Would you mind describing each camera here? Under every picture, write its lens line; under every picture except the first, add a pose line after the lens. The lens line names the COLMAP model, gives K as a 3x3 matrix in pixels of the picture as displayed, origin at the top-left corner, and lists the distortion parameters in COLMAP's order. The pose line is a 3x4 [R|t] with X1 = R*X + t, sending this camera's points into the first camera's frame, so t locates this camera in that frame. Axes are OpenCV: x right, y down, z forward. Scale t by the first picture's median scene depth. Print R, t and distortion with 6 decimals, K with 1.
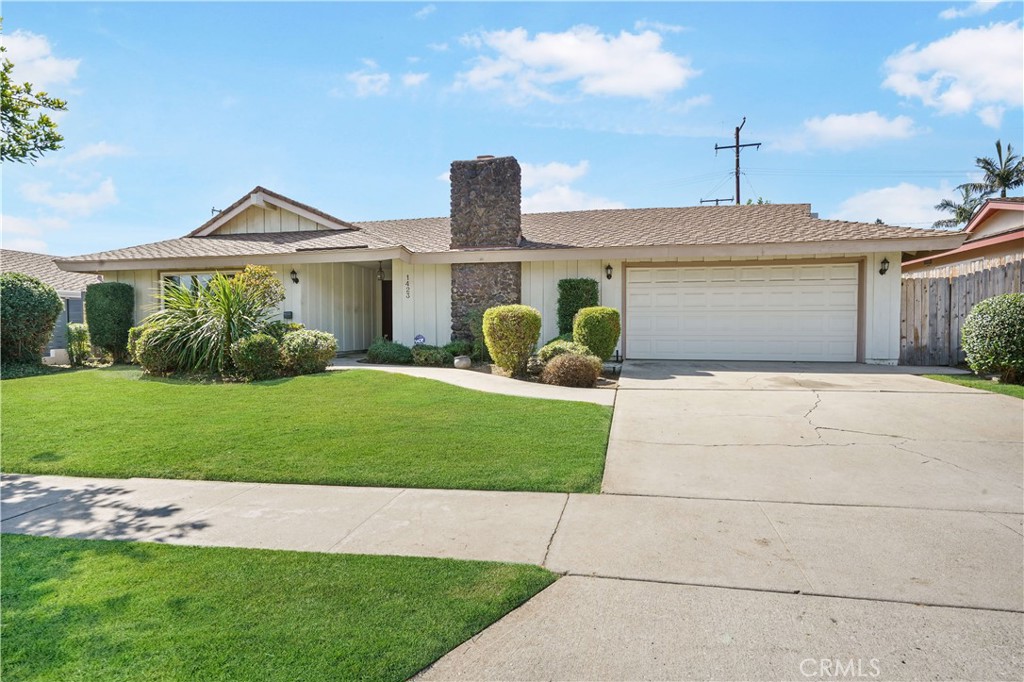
lens RADIAL K [[524.8, 0, 510.4], [0, 524.8, 343.1], [0, 0, 1]] dist [0.001937, 0.001418]
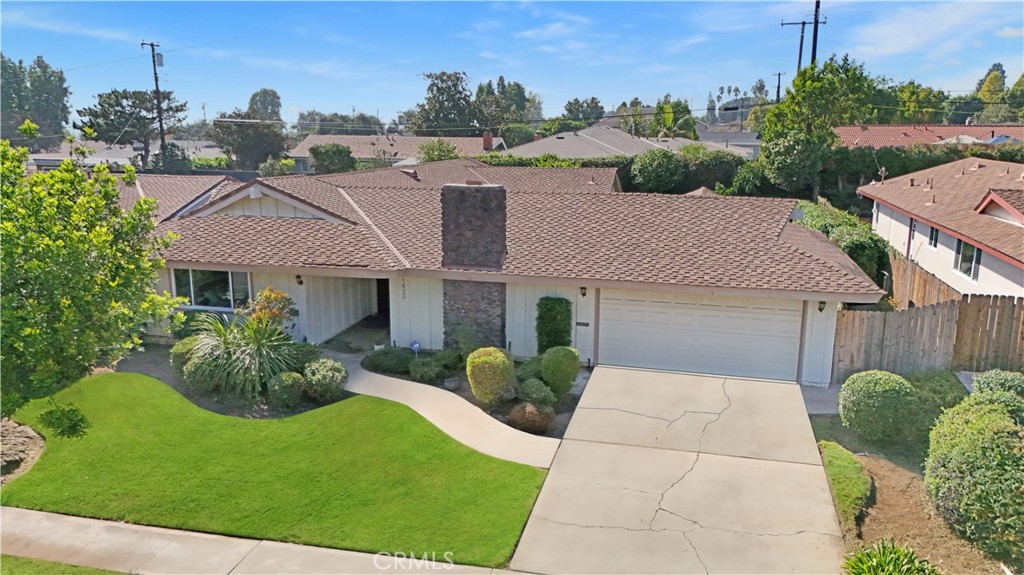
lens RADIAL K [[722.3, 0, 512.0], [0, 722.3, 287.5], [0, 0, 1]] dist [0.058531, -0.000716]
pose [[0.999429, 0.013504, -0.030981, 0.081569], [-0.007603, 0.983048, 0.183191, -0.415089], [0.032930, -0.182851, 0.982589, -0.499080]]
